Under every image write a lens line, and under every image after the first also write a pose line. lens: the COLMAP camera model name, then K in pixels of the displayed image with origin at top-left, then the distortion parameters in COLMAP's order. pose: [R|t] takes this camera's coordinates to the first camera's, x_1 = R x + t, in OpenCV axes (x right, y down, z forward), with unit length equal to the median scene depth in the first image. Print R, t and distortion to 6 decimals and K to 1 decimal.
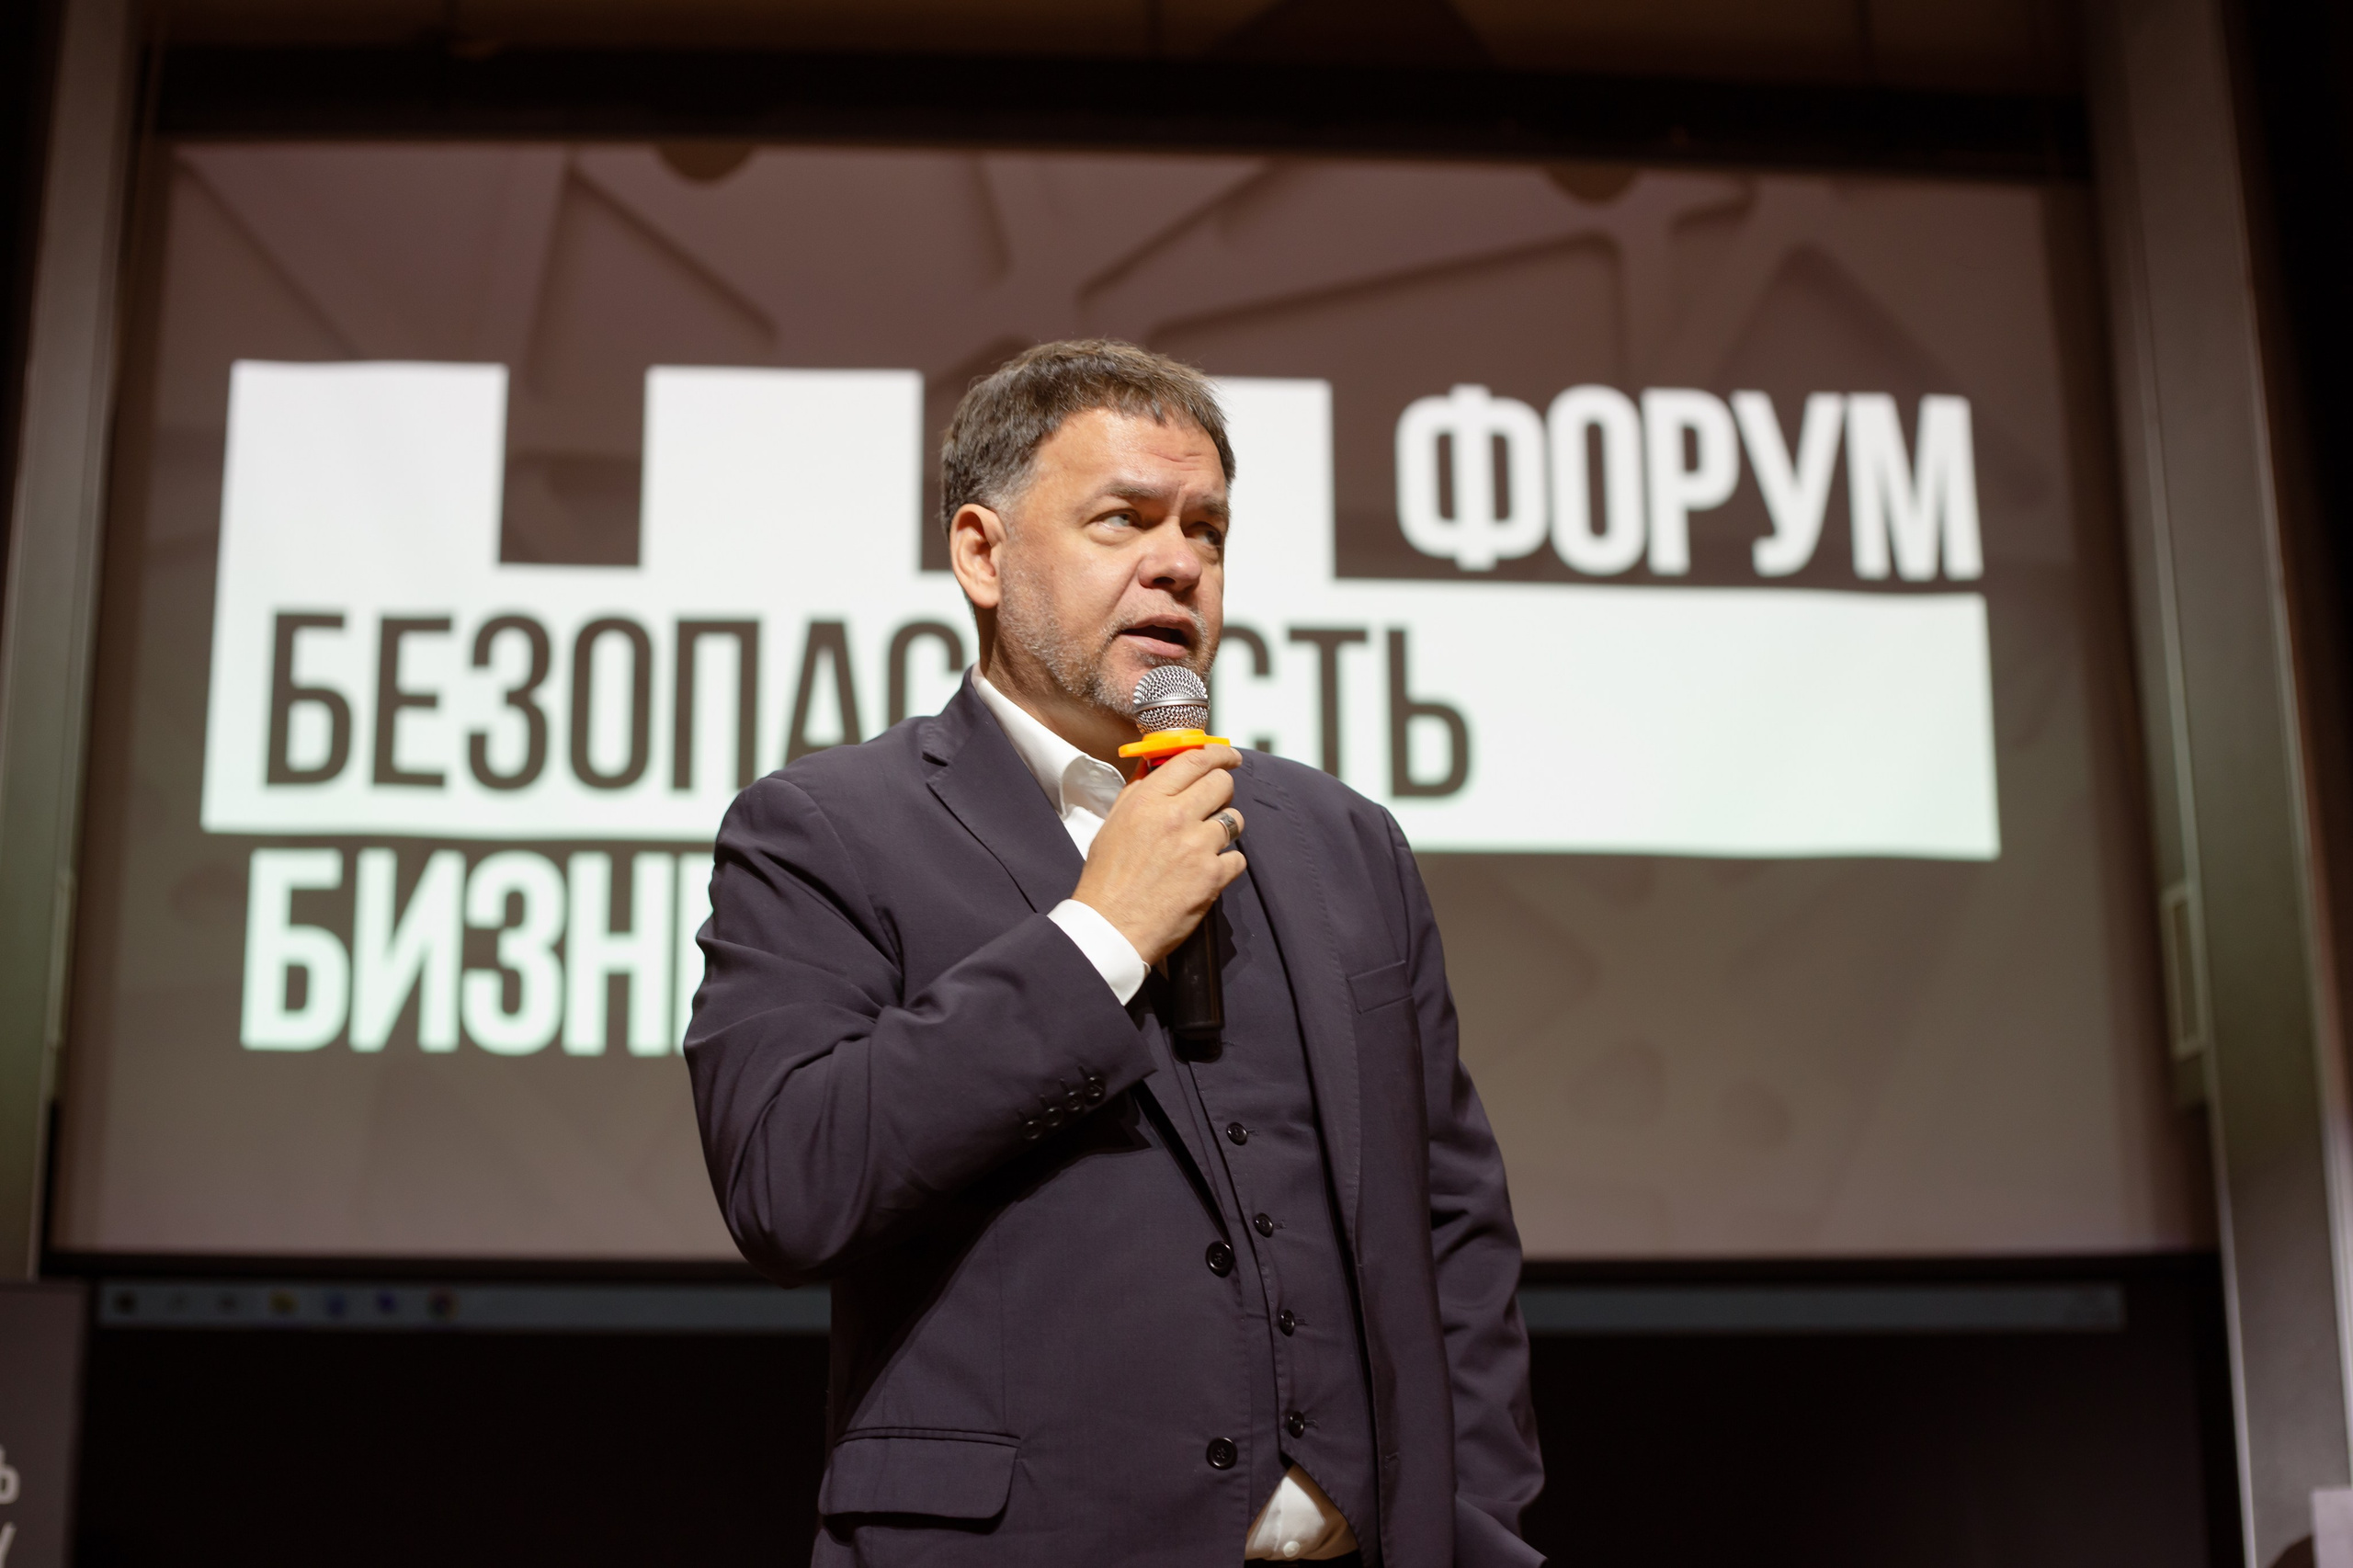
lens RADIAL K [[3351.0, 0, 1184.2], [0, 3351.0, 802.1], [0, 0, 1]] dist [-0.111245, 0.000000]
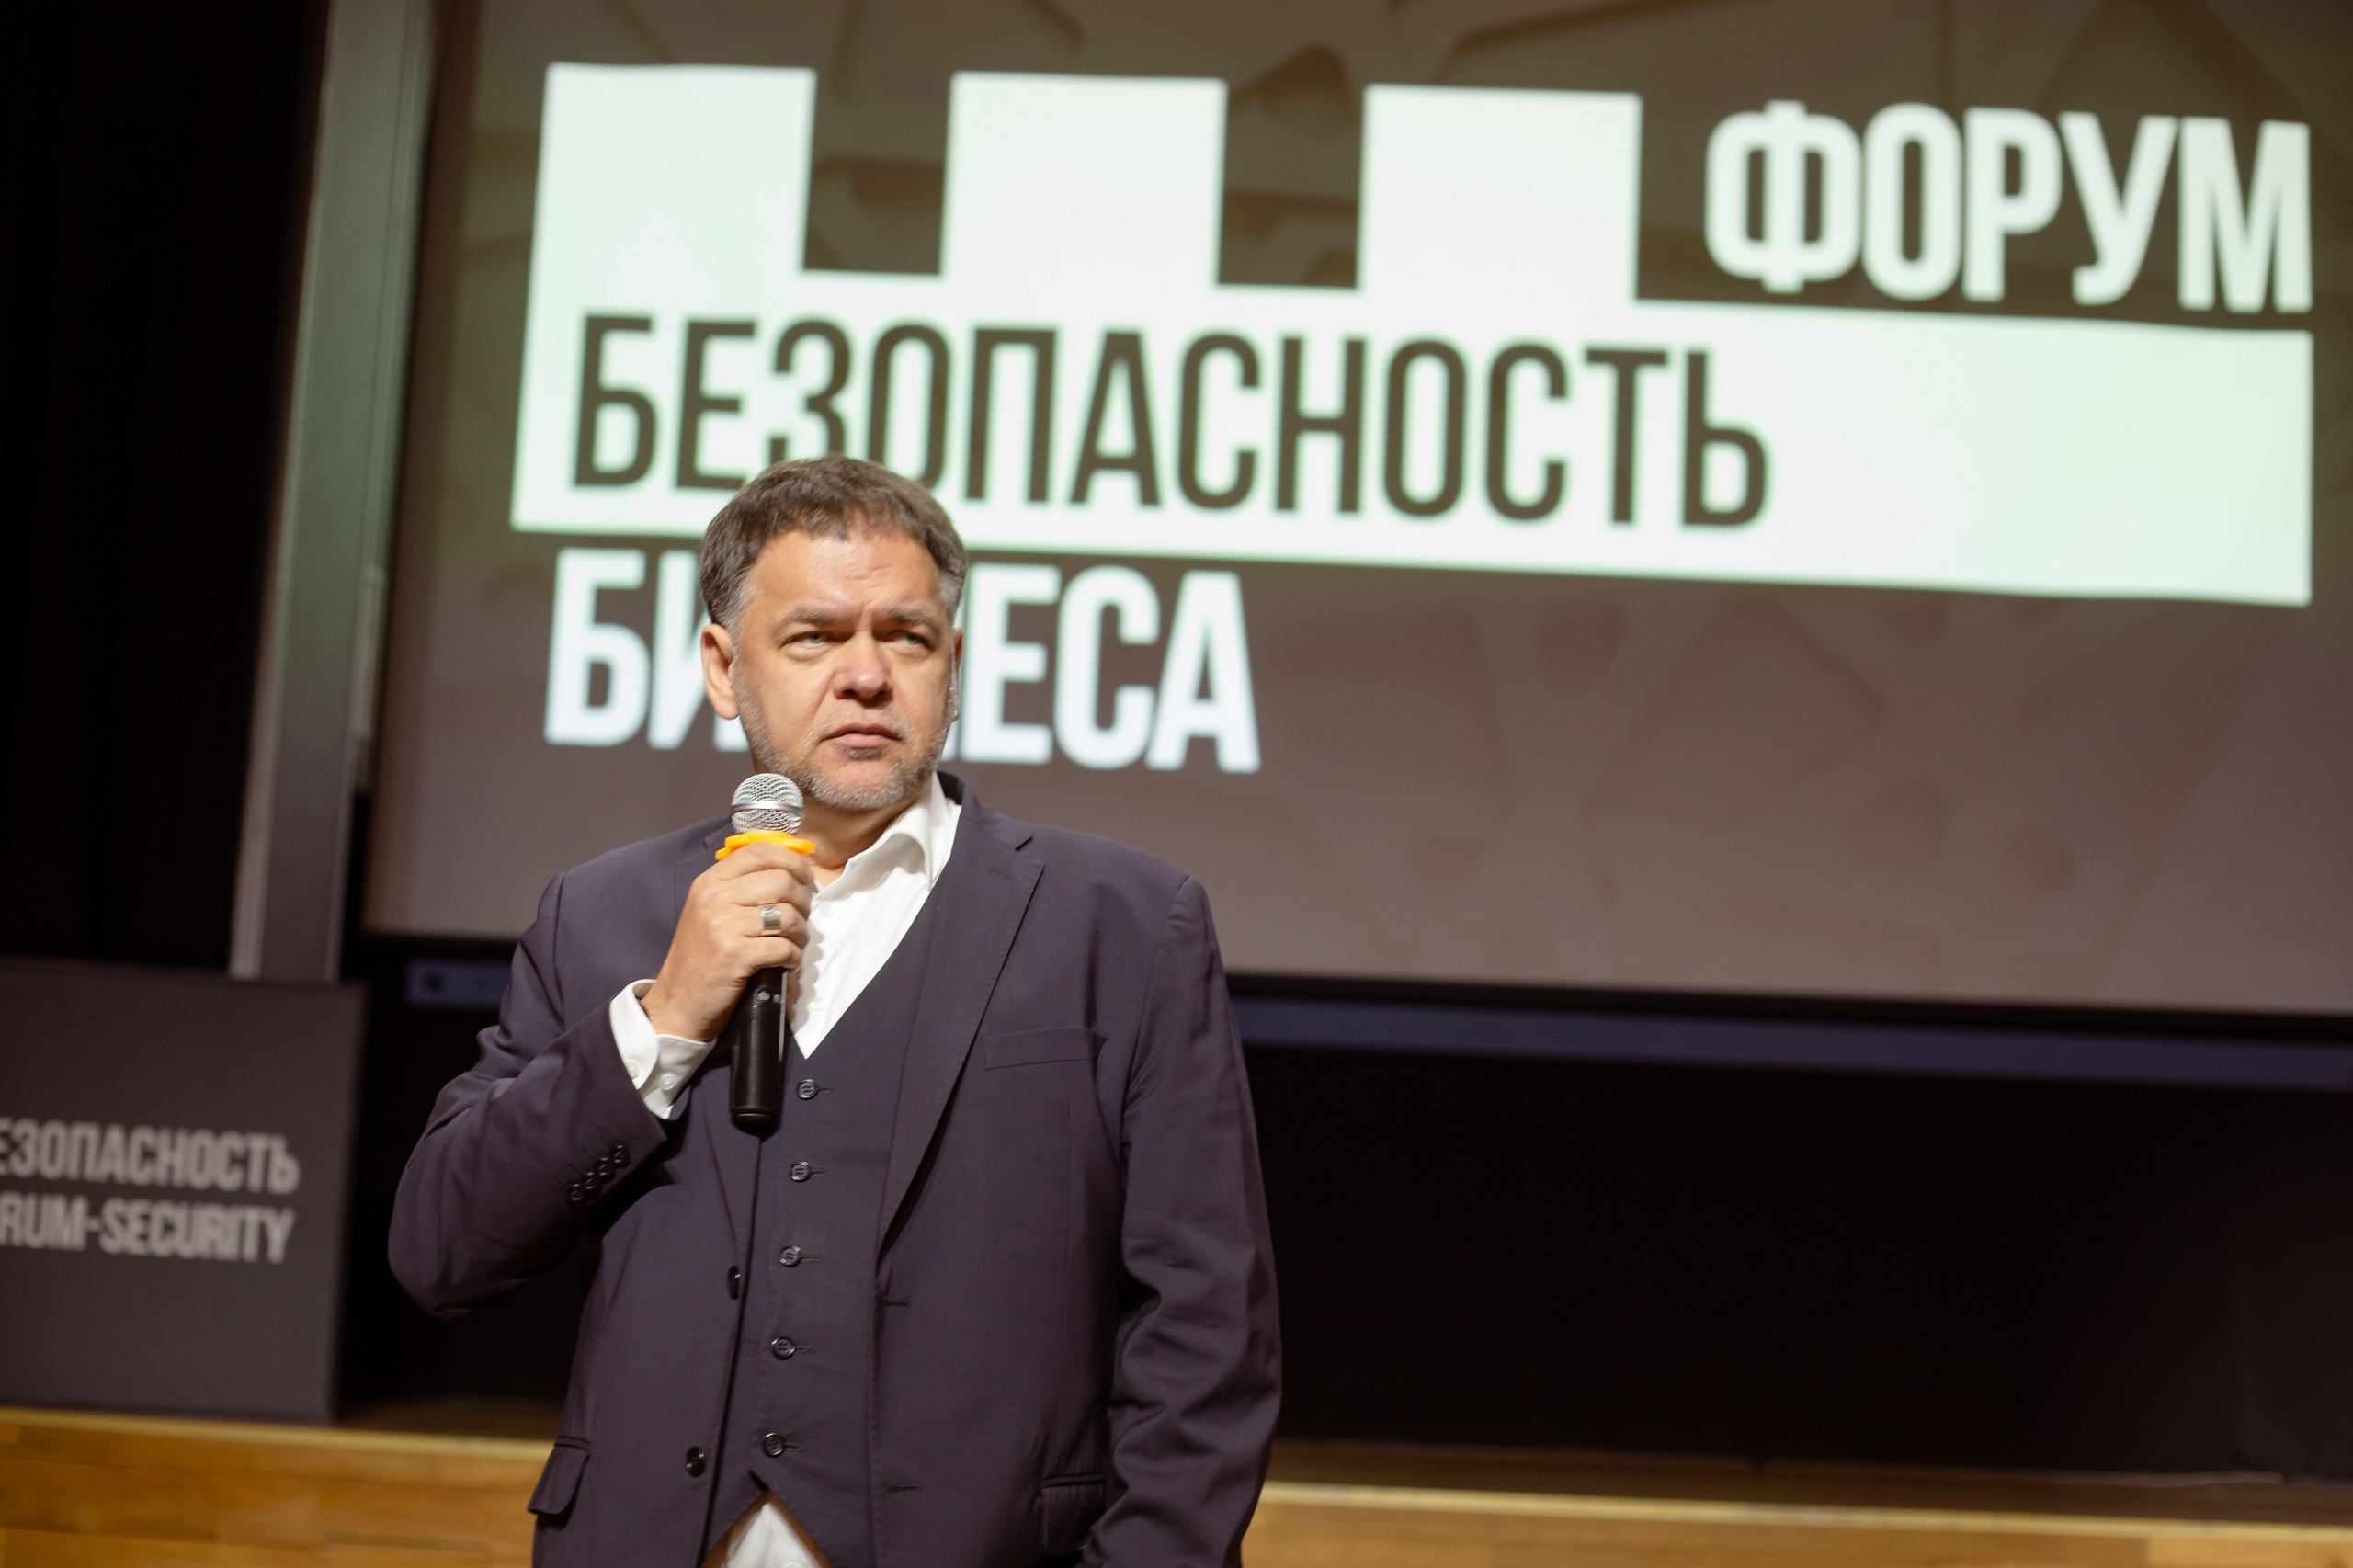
lens RADIAL K [[3351.0, 0, 1193.4], [0, 3351.0, 784.4], [0, 0, 1]] dist [-0.111245, 0.000000]
pose [[0.990754, 0.038137, -0.130198, 0.050293], [-0.023334, 0.993277, 0.113384, -0.033965], [0.133647, -0.109298, 0.984984, -0.000202]]
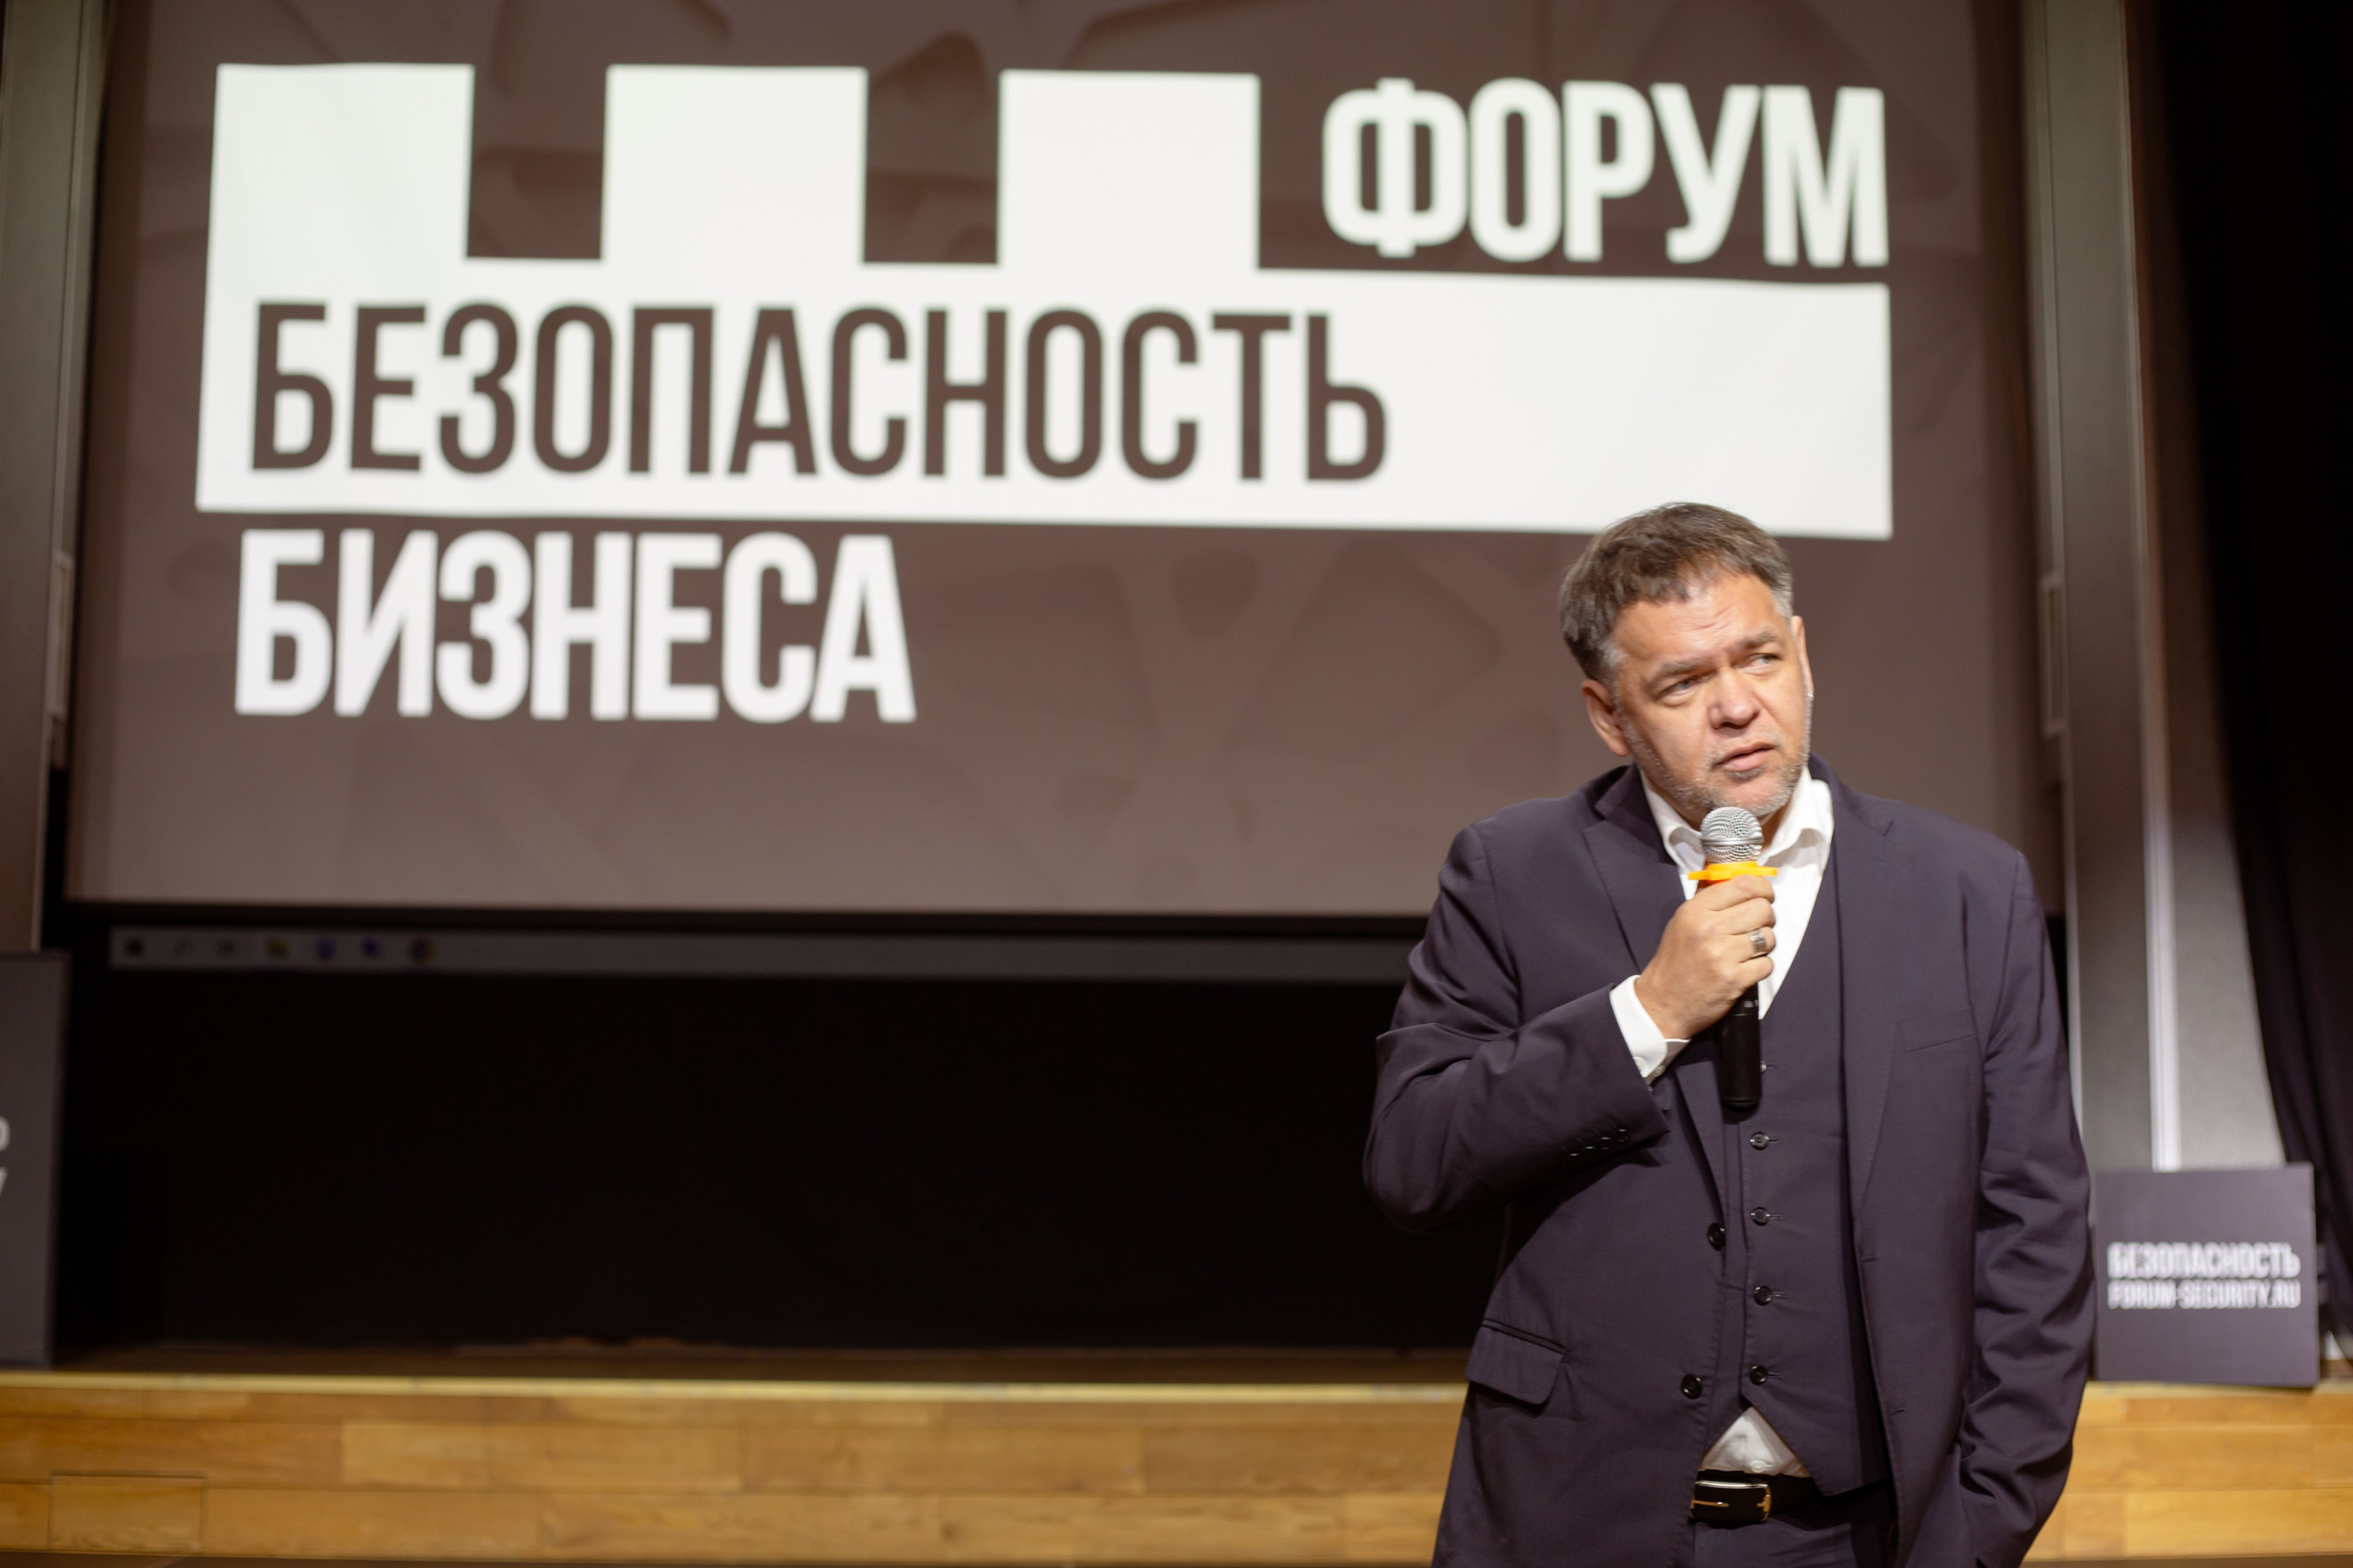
lens RADIAL K [[3351.0, 0, 1195.3], [0, 3351.0, 774.2], [0, 0, 1]] dist [-0.111245, 0.000000]
pose [[0.998956, 0.009278, -0.044724, 0.074927], [-0.003356, 0.991416, 0.130701, -0.047207], [0.045553, -0.130414, 0.990413, -0.059710]]
